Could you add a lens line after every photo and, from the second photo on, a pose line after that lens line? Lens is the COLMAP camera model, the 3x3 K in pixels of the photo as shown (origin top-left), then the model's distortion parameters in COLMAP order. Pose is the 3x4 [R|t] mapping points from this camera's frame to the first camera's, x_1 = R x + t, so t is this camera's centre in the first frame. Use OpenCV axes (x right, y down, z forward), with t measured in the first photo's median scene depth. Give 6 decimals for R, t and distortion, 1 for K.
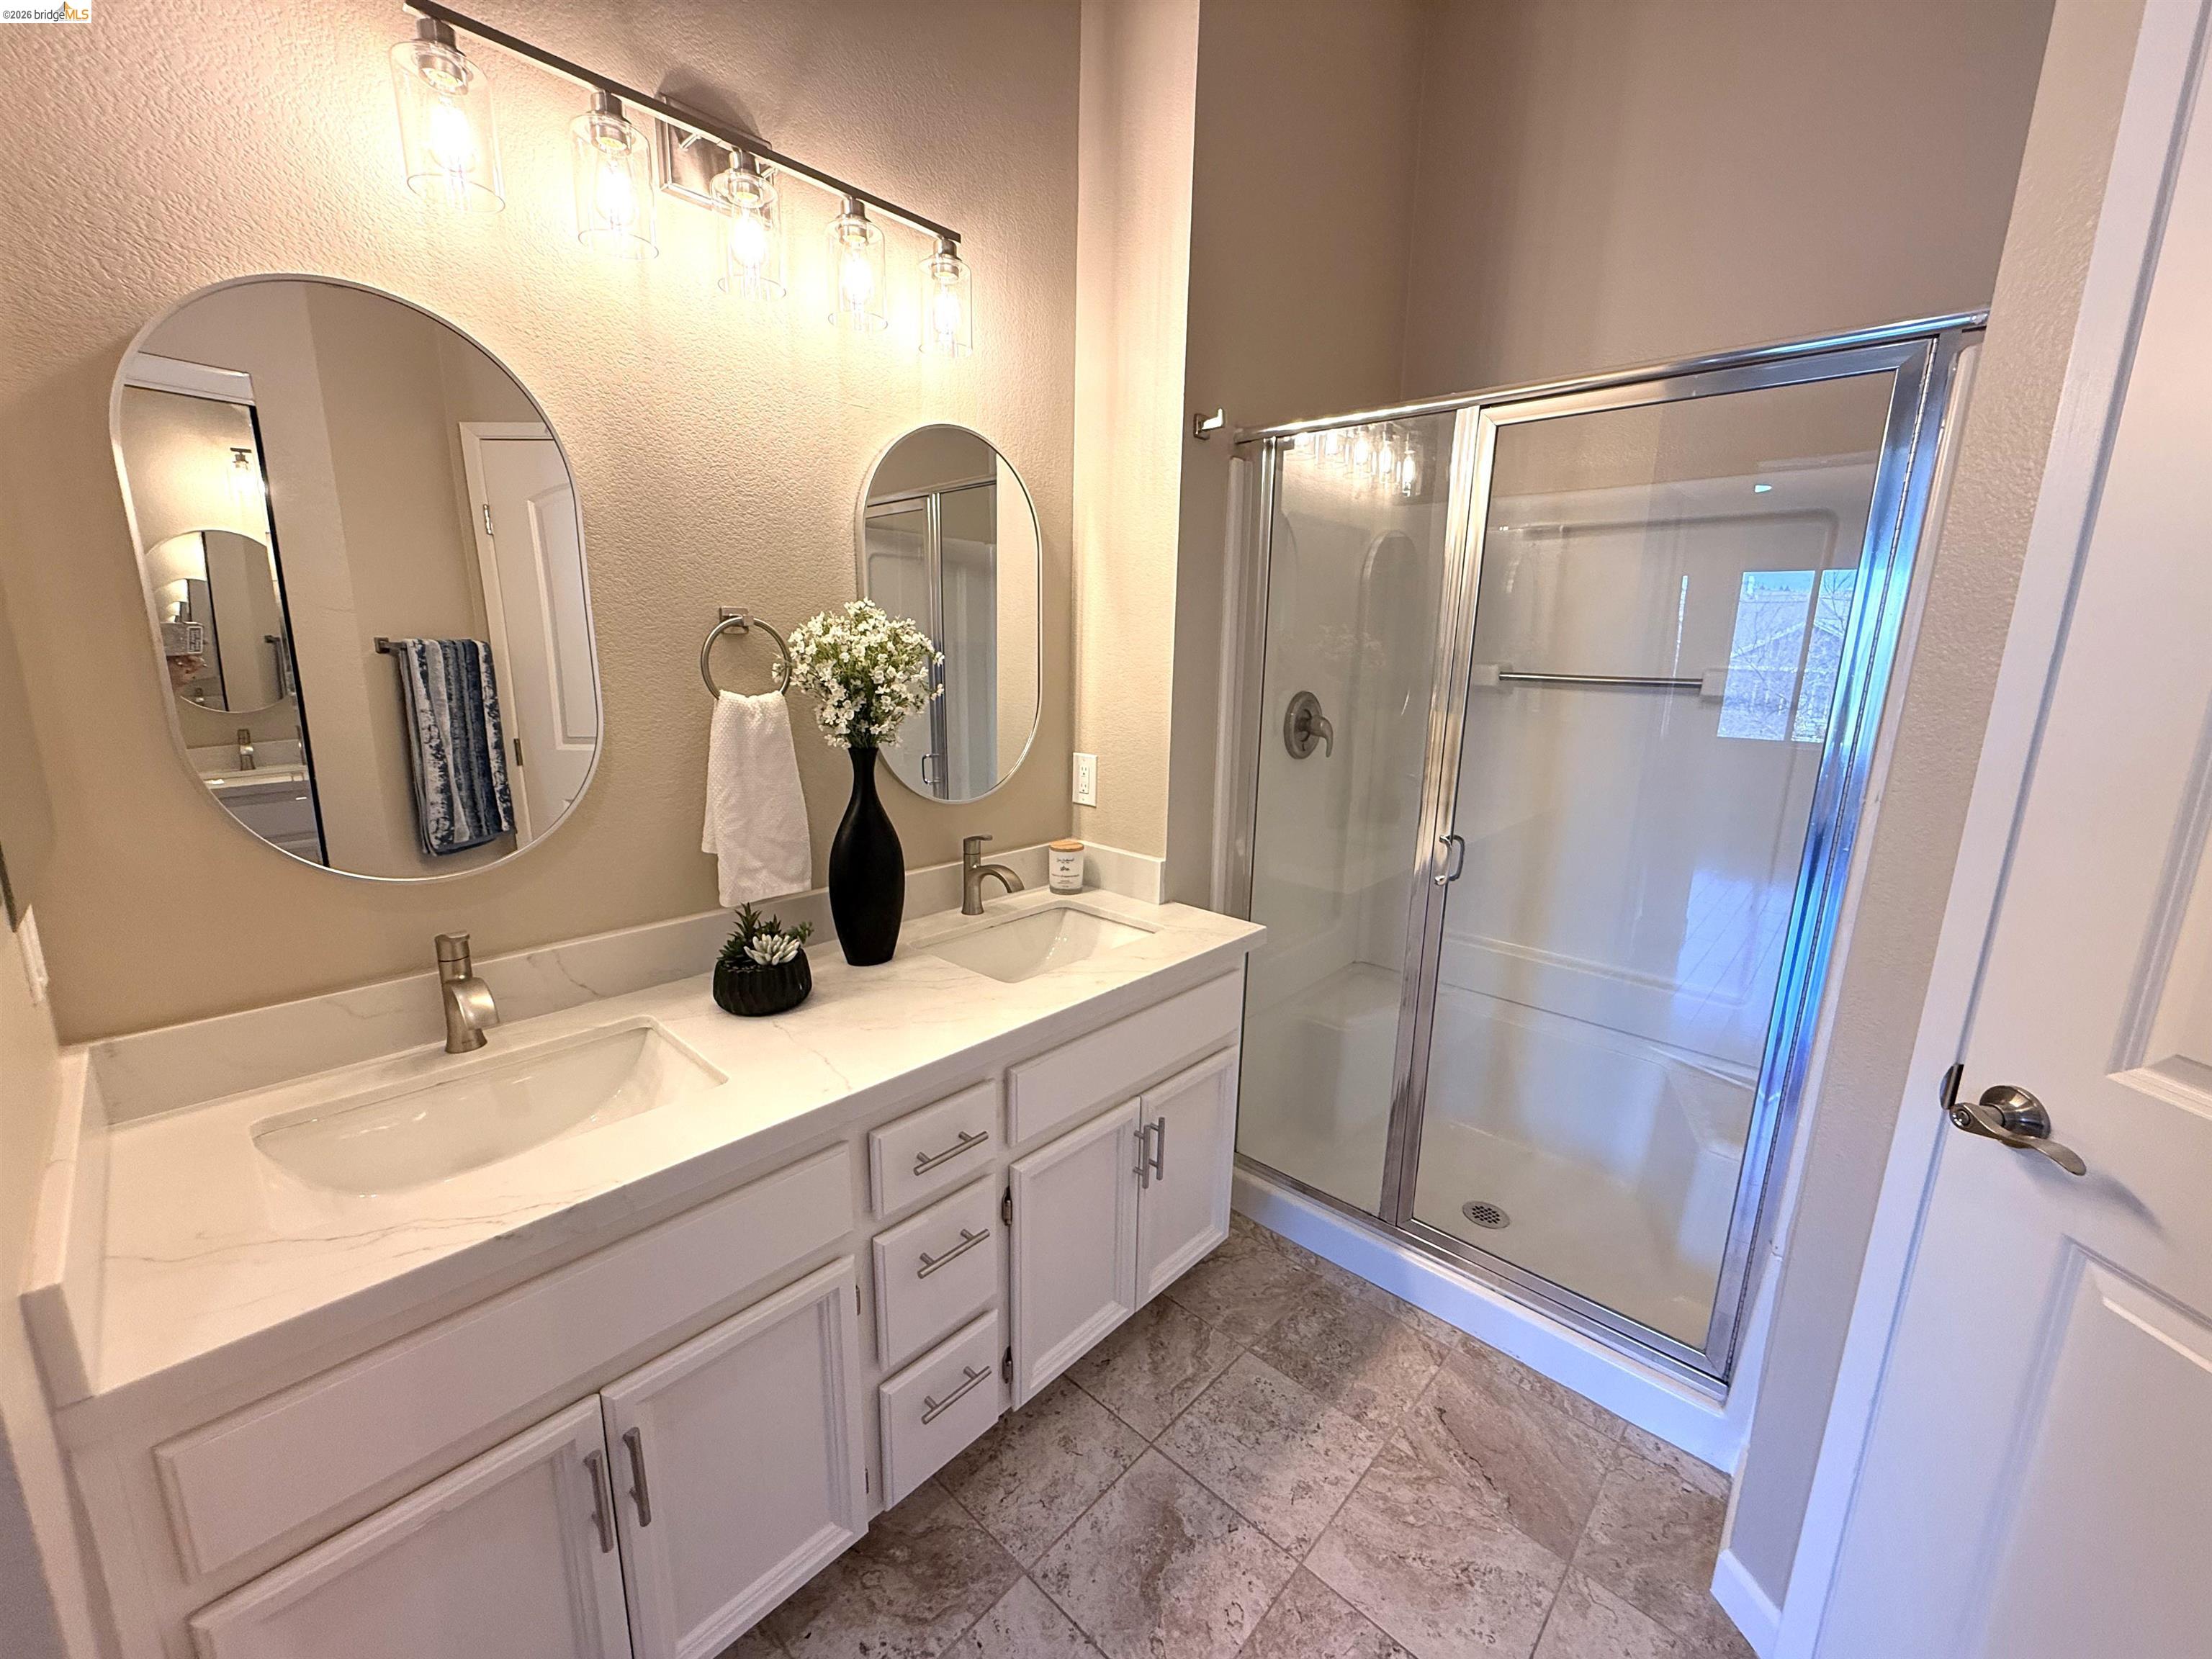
lens RADIAL K [[880.1, 0, 1115.4], [0, 880.1, 830.1], [0, 0, 1]] dist [0.001982, -0.000274]
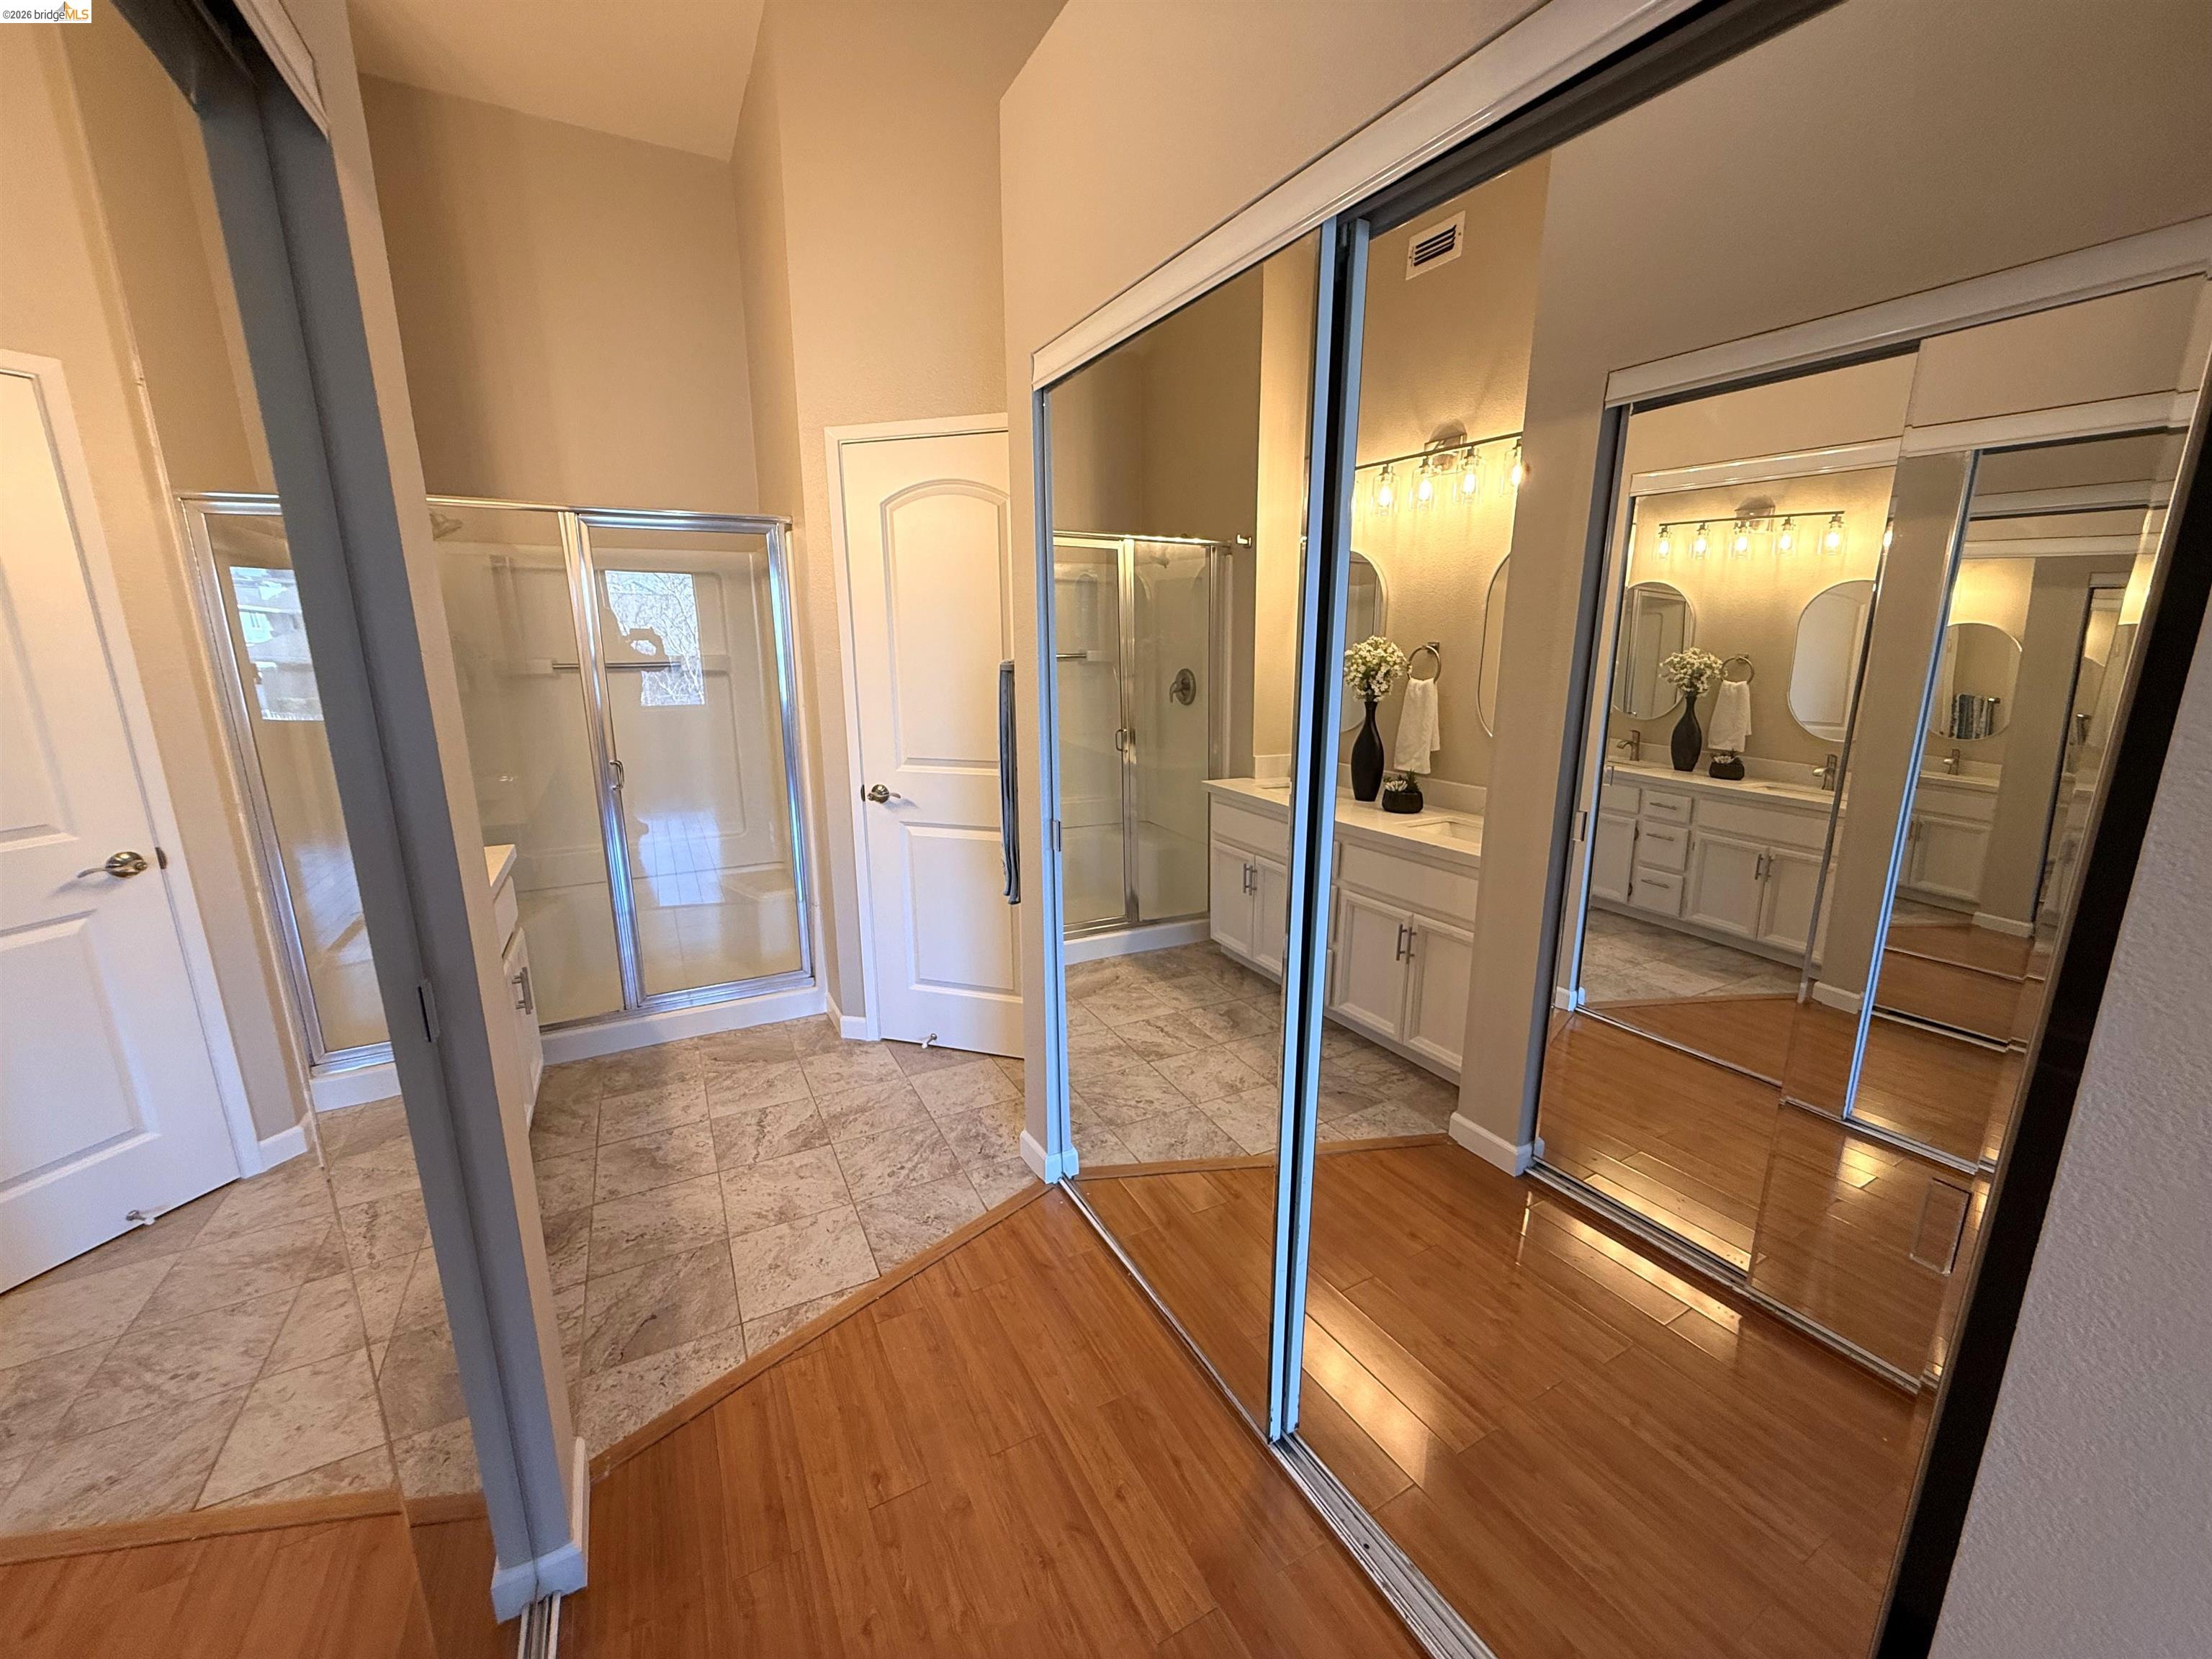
lens RADIAL K [[880.1, 0, 1103.7], [0, 880.1, 834.4], [0, 0, 1]] dist [0.001982, -0.000274]
pose [[0.340963, -0.235095, 0.910206, -1.056925], [0.210938, 0.962669, 0.169628, 0.066081], [-0.916105, 0.134160, 0.377825, -0.593556]]
